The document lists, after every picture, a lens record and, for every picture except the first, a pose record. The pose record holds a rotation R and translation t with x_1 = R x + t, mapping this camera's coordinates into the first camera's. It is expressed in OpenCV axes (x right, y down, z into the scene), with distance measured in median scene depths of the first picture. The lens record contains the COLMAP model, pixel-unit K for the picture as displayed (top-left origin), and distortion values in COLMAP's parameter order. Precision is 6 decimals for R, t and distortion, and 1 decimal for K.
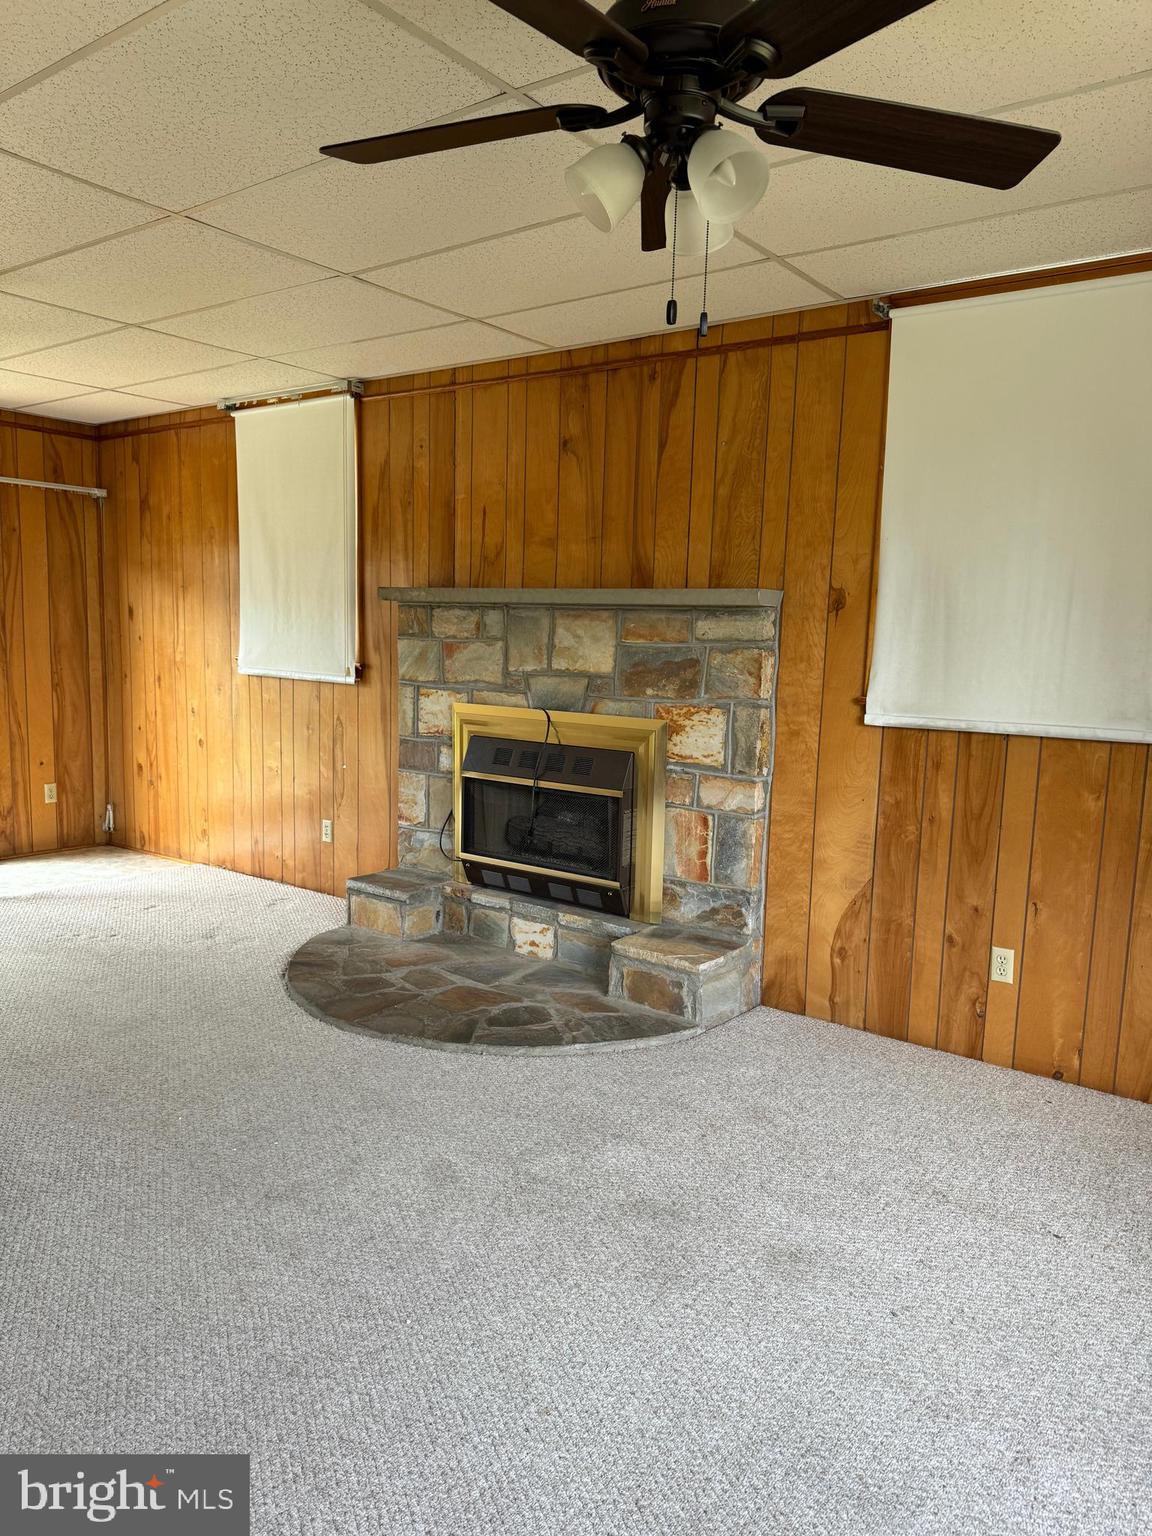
lens RADIAL K [[1073.7, 0, 573.2], [0, 1073.7, 768.0], [0, 0, 1]] dist [0.164532, -0.339528]
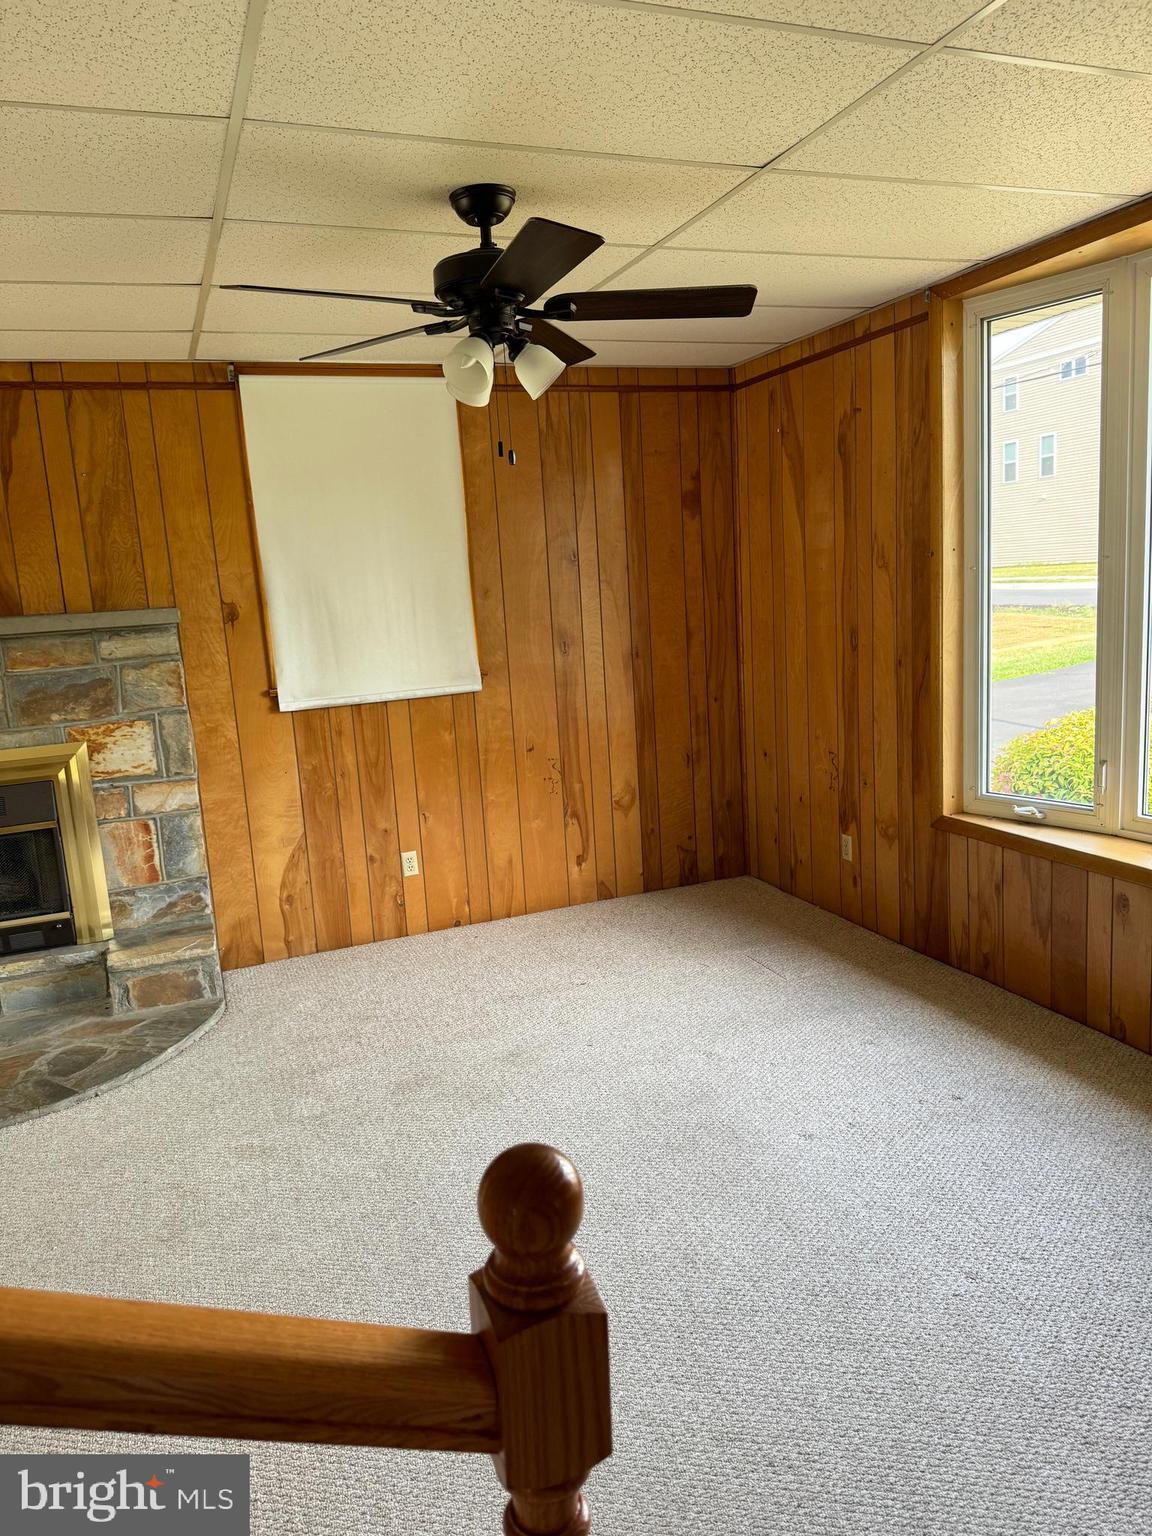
lens RADIAL K [[1073.7, 0, 573.2], [0, 1073.7, 768.0], [0, 0, 1]] dist [0.164532, -0.339528]
pose [[0.521598, -0.204866, 0.828230, -0.551744], [0.186699, 0.974624, 0.123498, -0.063506], [-0.832513, 0.090213, 0.546610, 0.052162]]
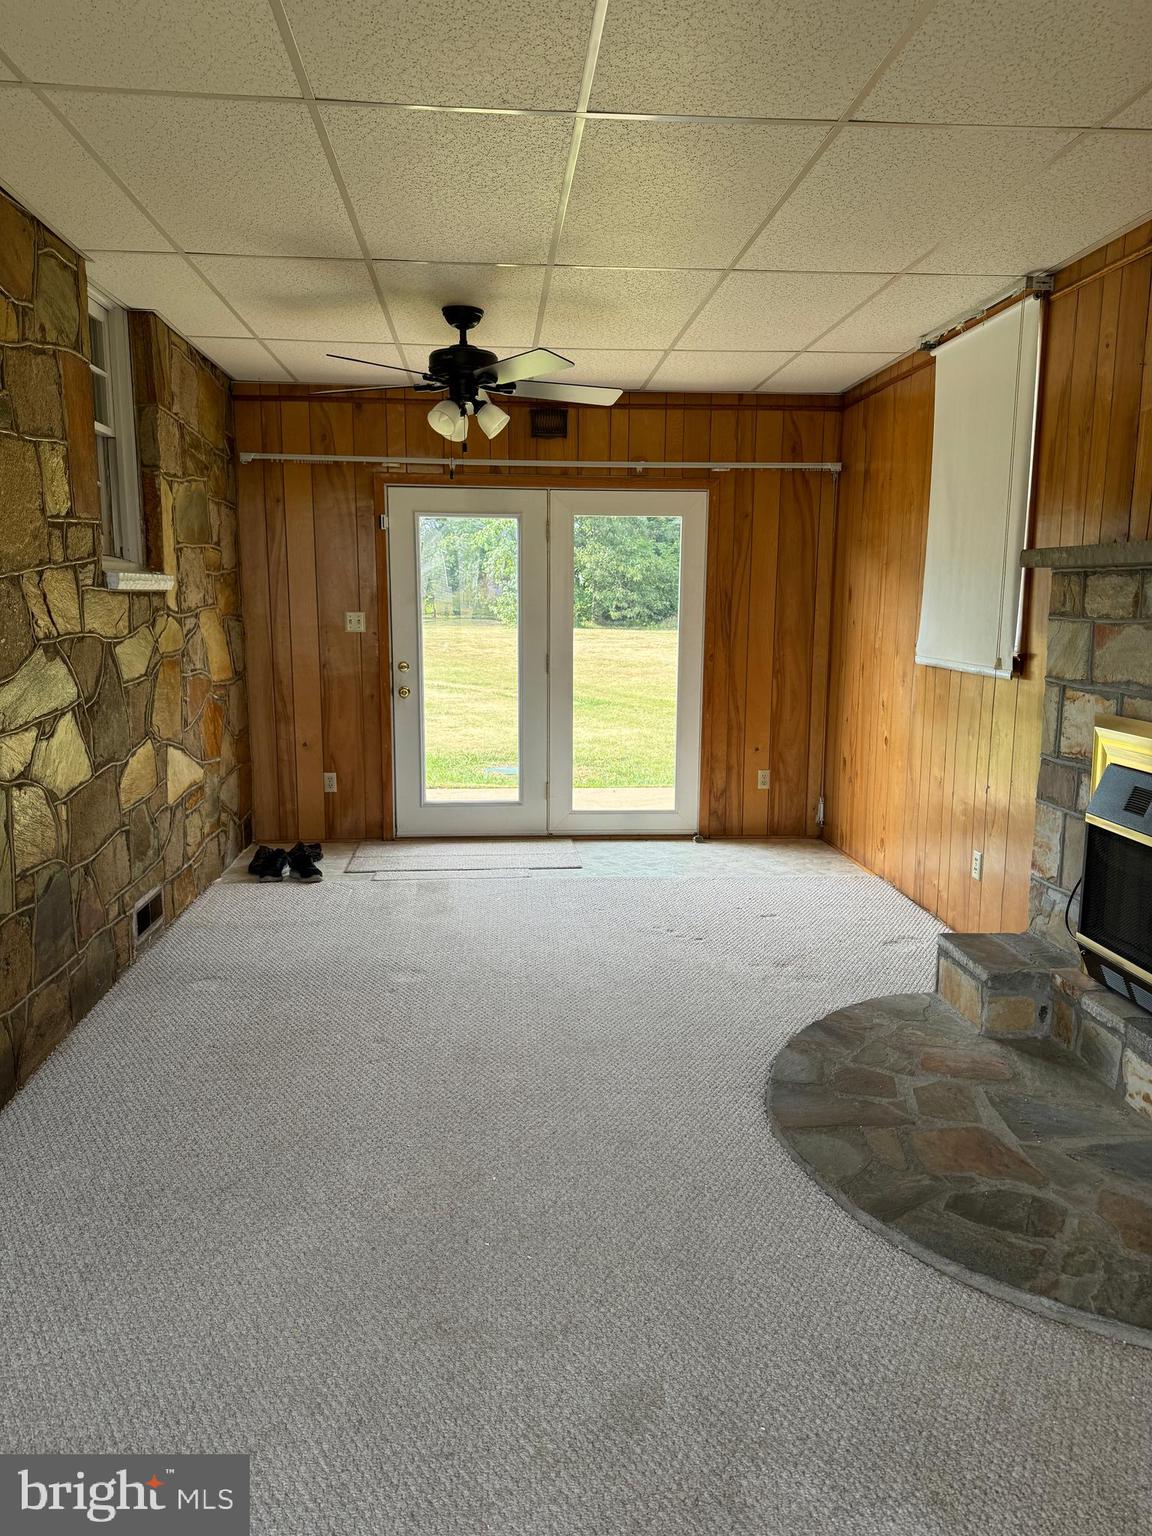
lens RADIAL K [[1083.1, 0, 569.4], [0, 1083.1, 766.9], [0, 0, 1]] dist [0.058483, -0.074004]
pose [[0.661124, 0.093698, -0.744403, 0.224652], [-0.080807, 0.995292, 0.053510, -0.043904], [0.745913, 0.024777, 0.665583, 0.346971]]
